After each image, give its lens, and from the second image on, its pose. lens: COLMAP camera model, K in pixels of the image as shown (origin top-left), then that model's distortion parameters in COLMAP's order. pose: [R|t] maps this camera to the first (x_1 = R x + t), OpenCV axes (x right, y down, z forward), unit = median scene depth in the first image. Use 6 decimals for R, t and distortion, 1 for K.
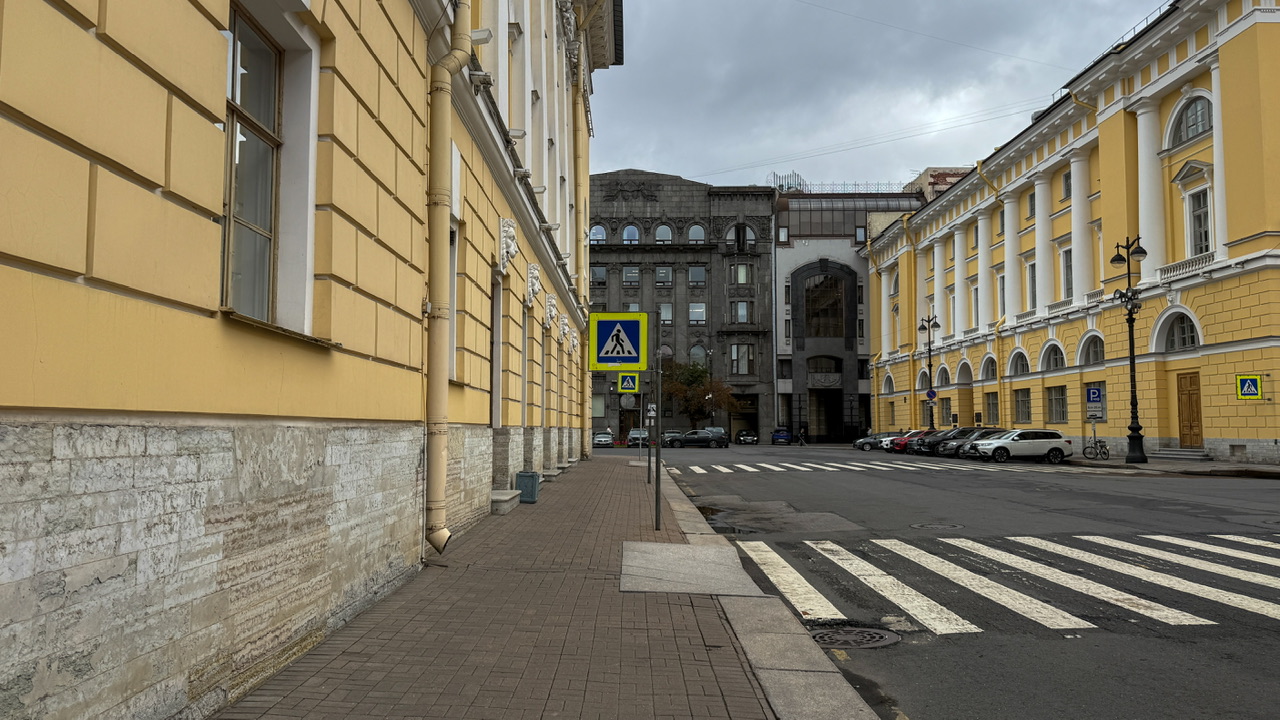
lens RADIAL K [[908.6, 0, 640.0], [0, 908.6, 360.0], [0, 0, 1]] dist [0.127250, -0.182001]
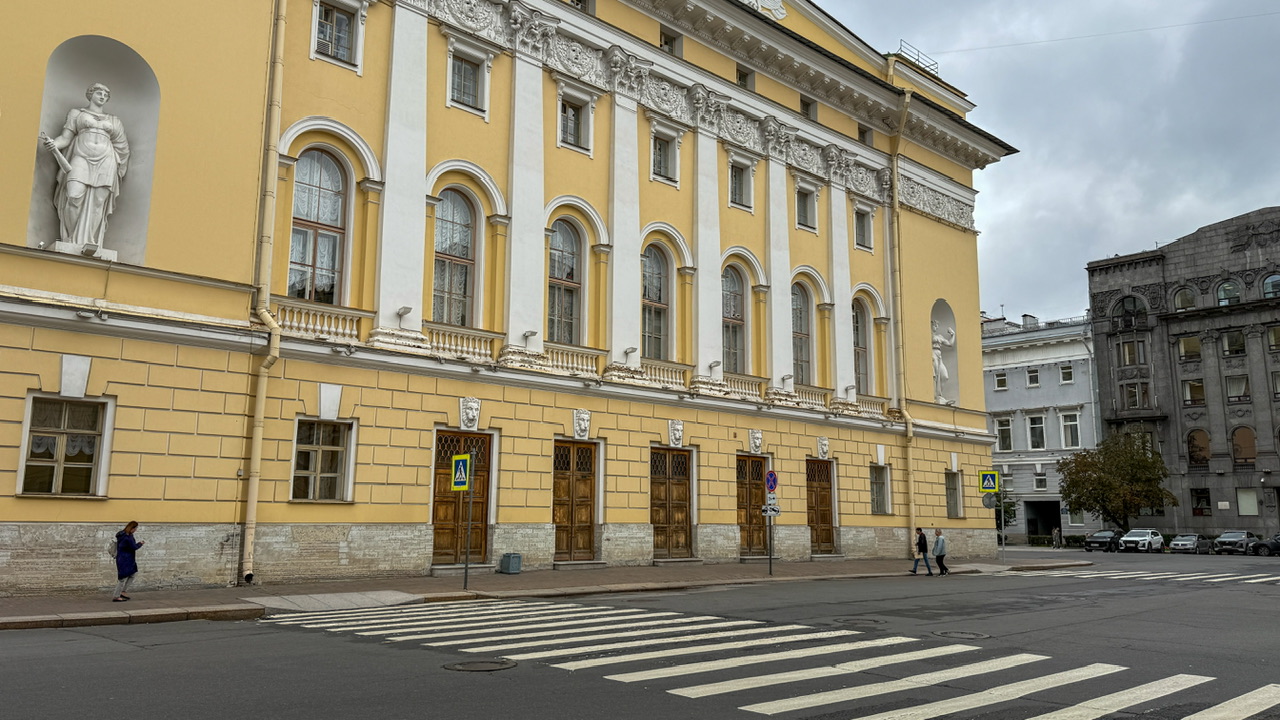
lens RADIAL K [[968.5, 0, 640.0], [0, 968.5, 360.0], [0, 0, 1]] dist [0.081153, -0.115992]
pose [[0.685630, -0.124172, -0.717281, 0.222282], [0.053509, 0.991275, -0.120457, 0.001126], [0.725980, 0.044208, 0.686293, 0.001342]]
